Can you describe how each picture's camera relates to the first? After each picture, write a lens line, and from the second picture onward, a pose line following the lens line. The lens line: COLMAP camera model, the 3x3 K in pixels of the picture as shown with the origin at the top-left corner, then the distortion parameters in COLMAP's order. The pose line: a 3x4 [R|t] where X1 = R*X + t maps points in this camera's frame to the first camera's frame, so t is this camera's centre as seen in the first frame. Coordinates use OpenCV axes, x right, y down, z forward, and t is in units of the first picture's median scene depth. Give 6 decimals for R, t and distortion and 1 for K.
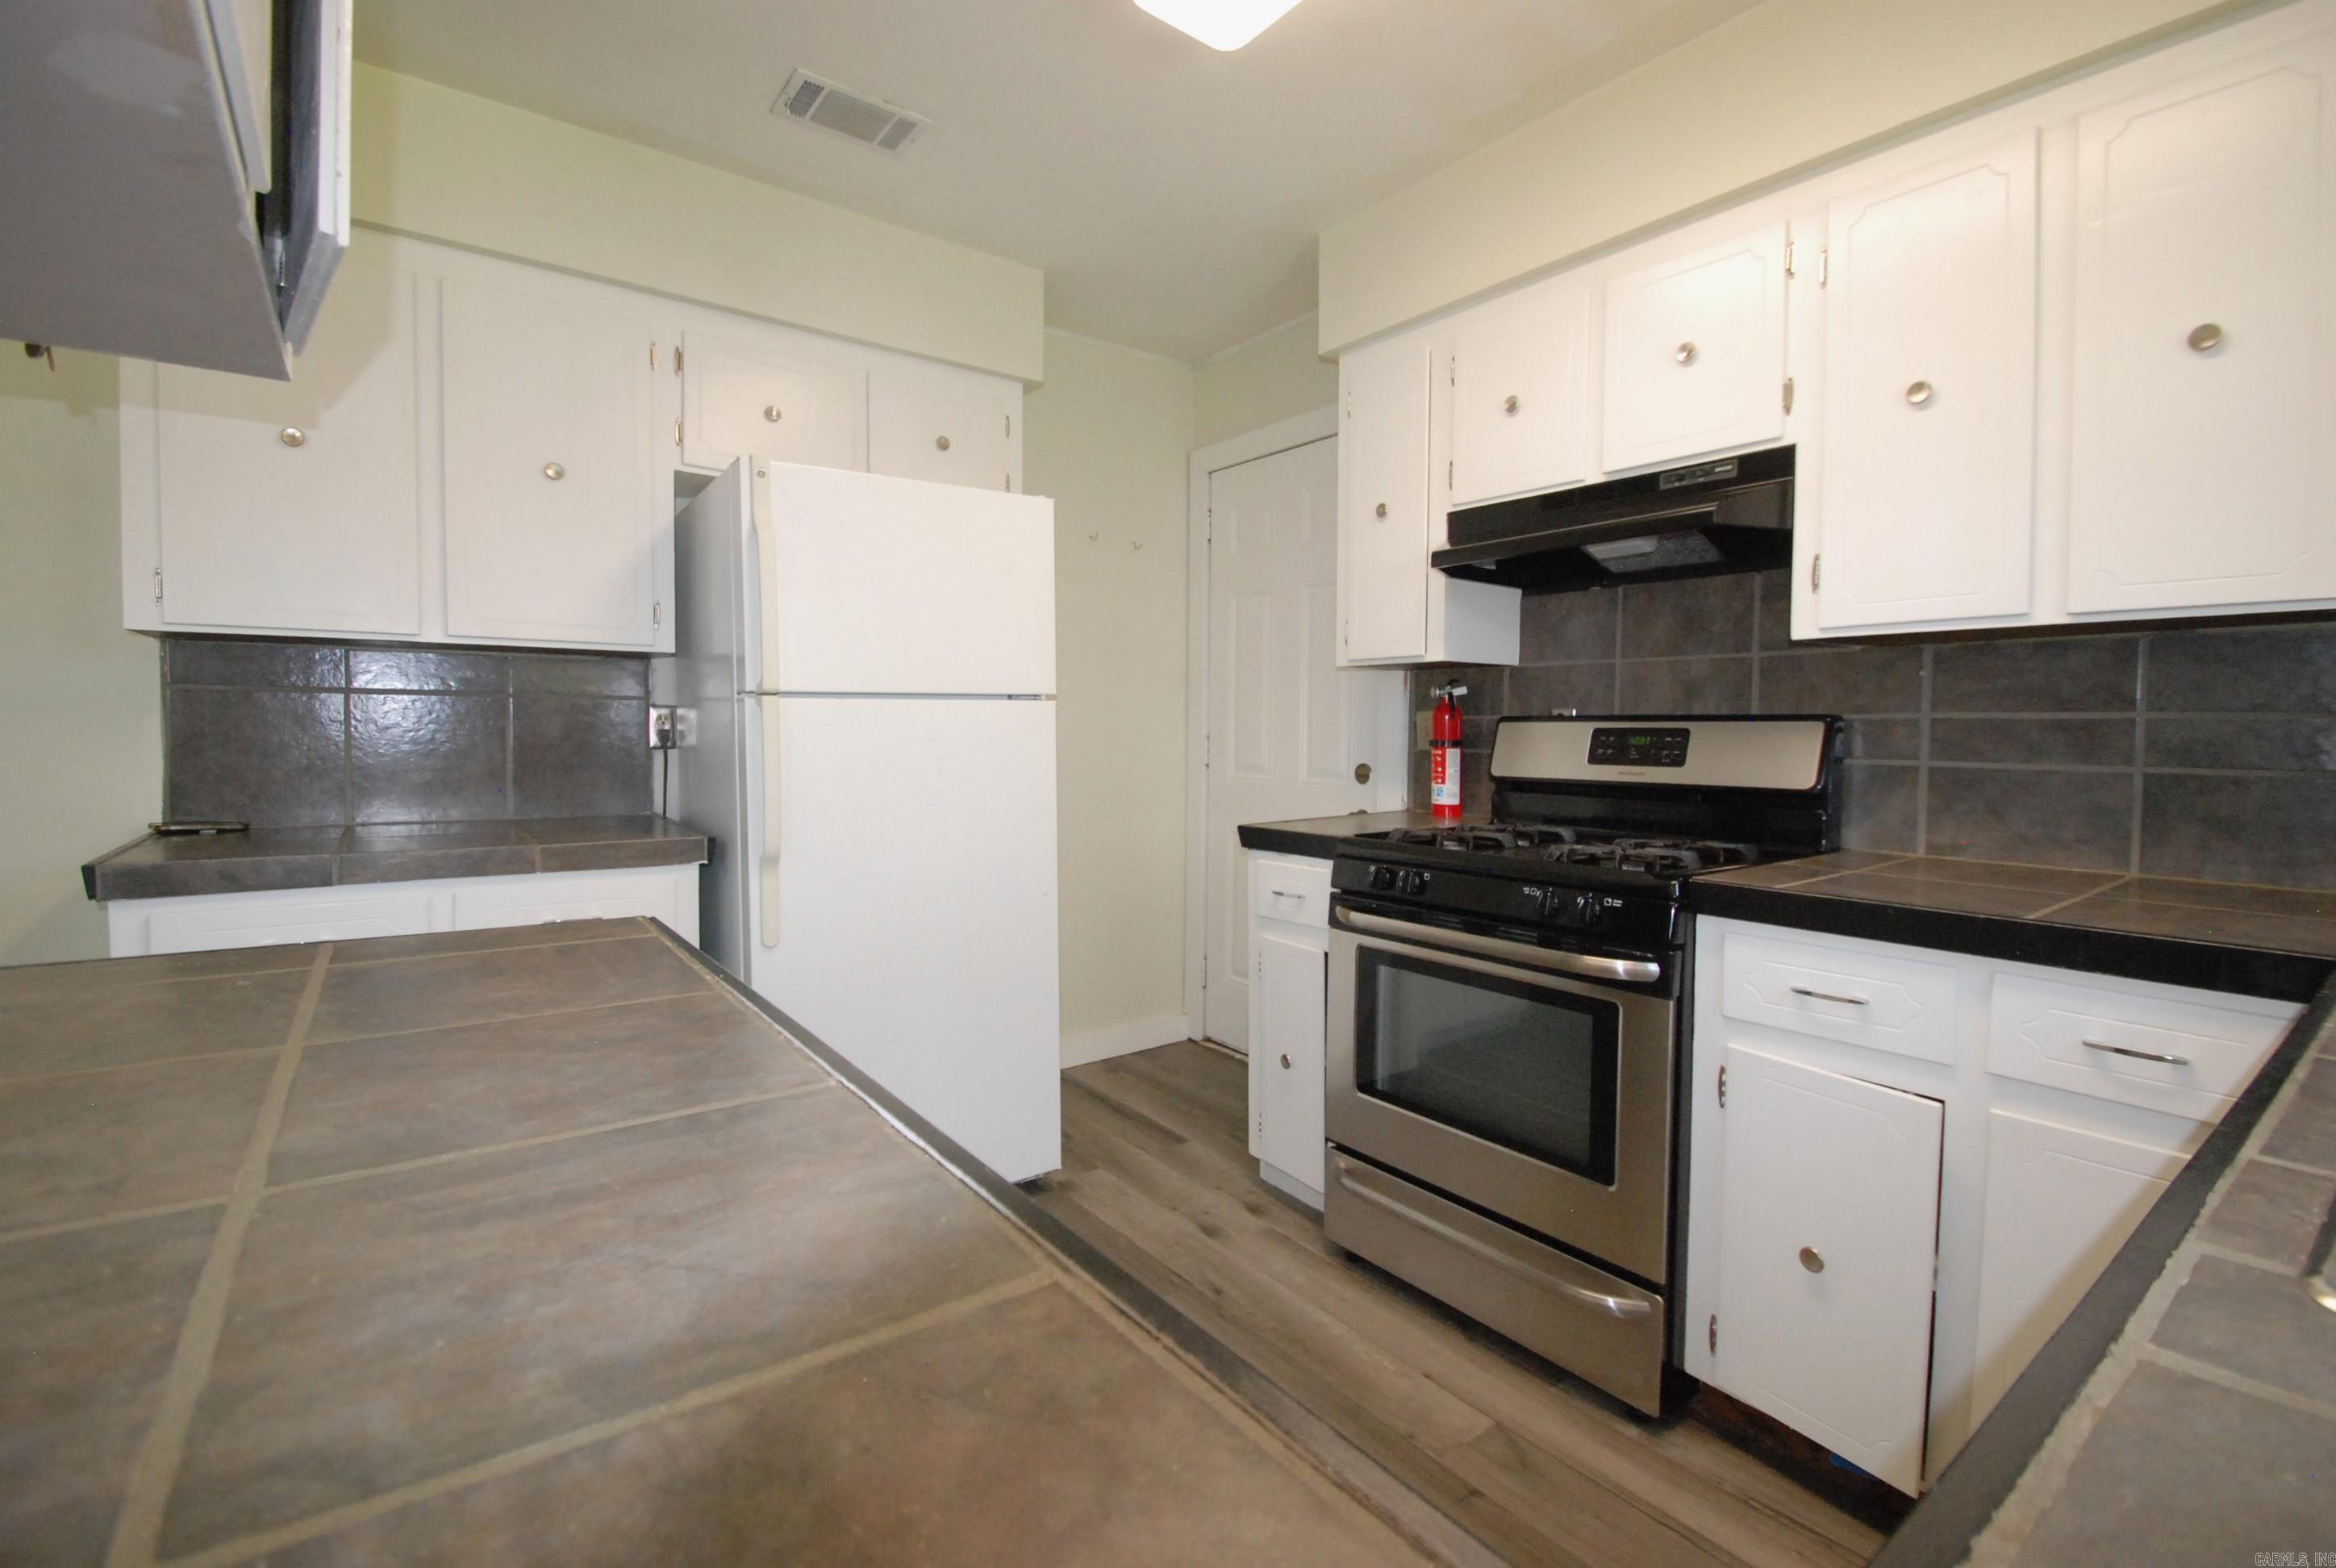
lens RADIAL K [[1030.3, 0, 1172.8], [0, 1030.3, 772.4], [0, 0, 1]] dist [0.015721, -0.017094]
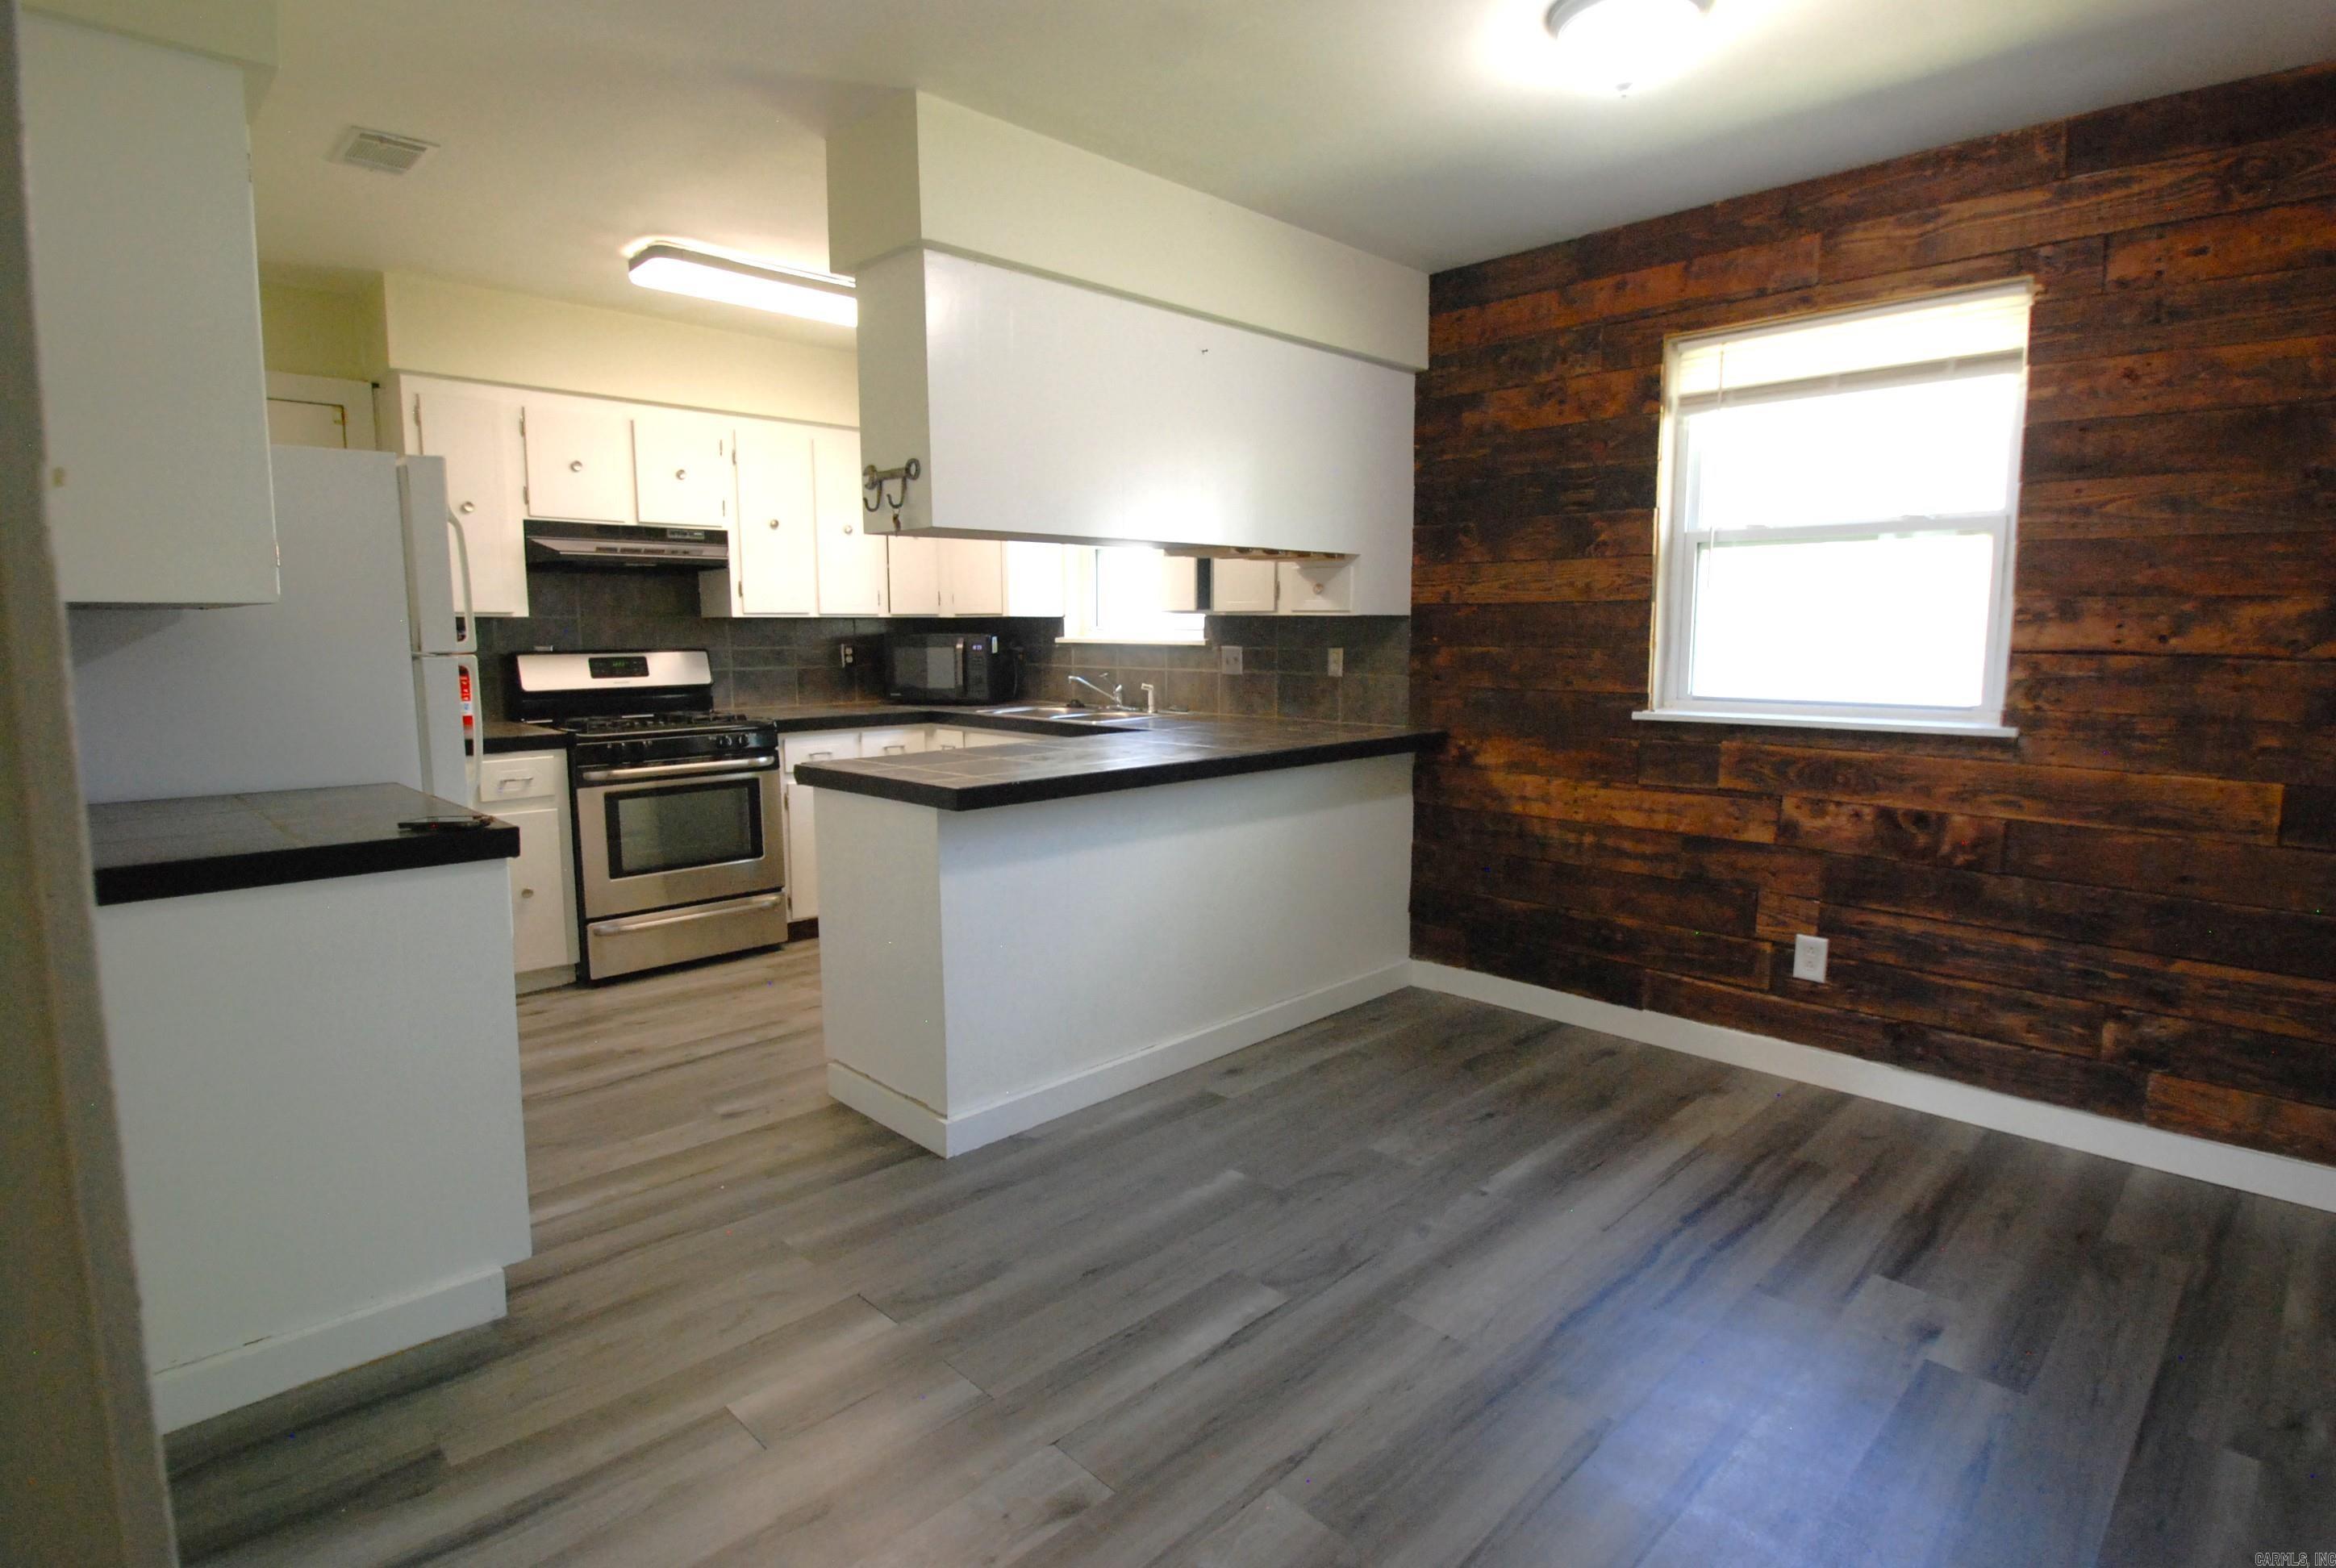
lens RADIAL K [[1190.8, 0, 1174.5], [0, 1190.8, 770.5], [0, 0, 1]] dist [0.001138, -0.016101]
pose [[-0.137426, -0.127036, 0.982332, -2.060484], [0.042850, 0.990051, 0.134028, -0.097973], [-0.989585, 0.060512, -0.130615, 0.376651]]
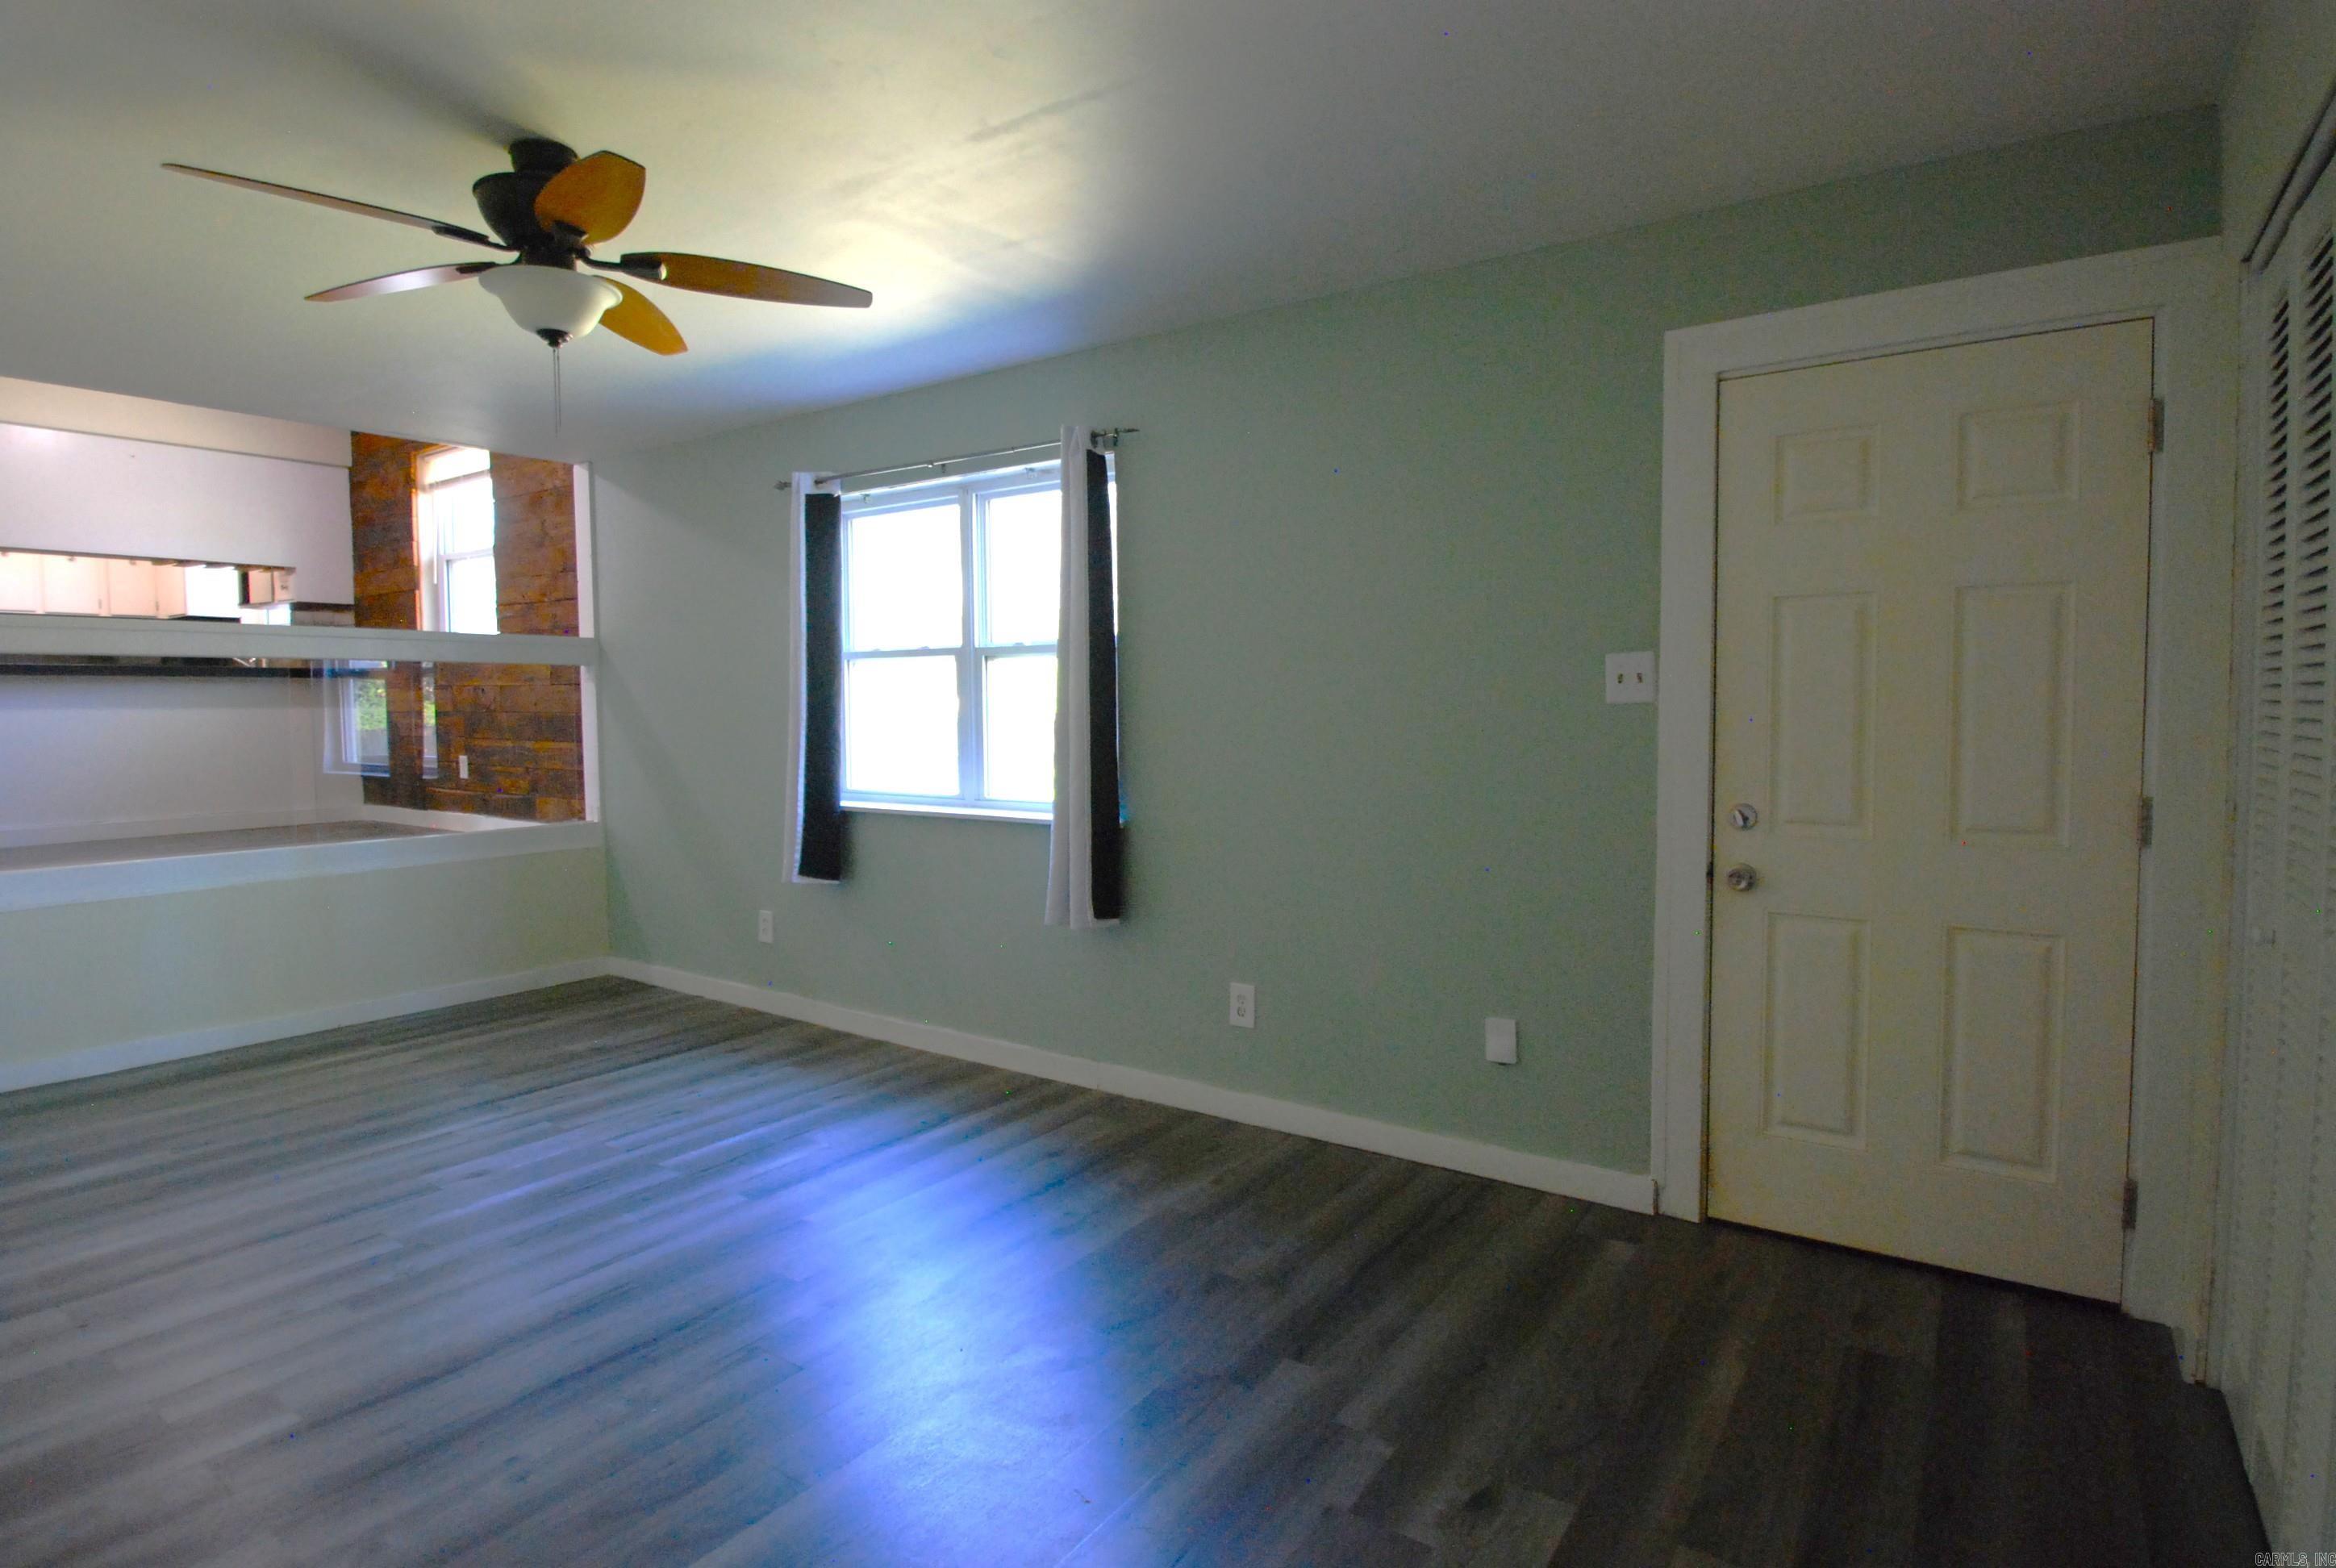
lens RADIAL K [[1190.8, 0, 1174.5], [0, 1190.8, 770.5], [0, 0, 1]] dist [0.001138, -0.016101]
pose [[-0.312862, -0.059859, 0.947910, -4.329361], [0.041778, 0.996179, 0.076697, 0.270666], [-0.948879, 0.063597, -0.309166, -1.583223]]
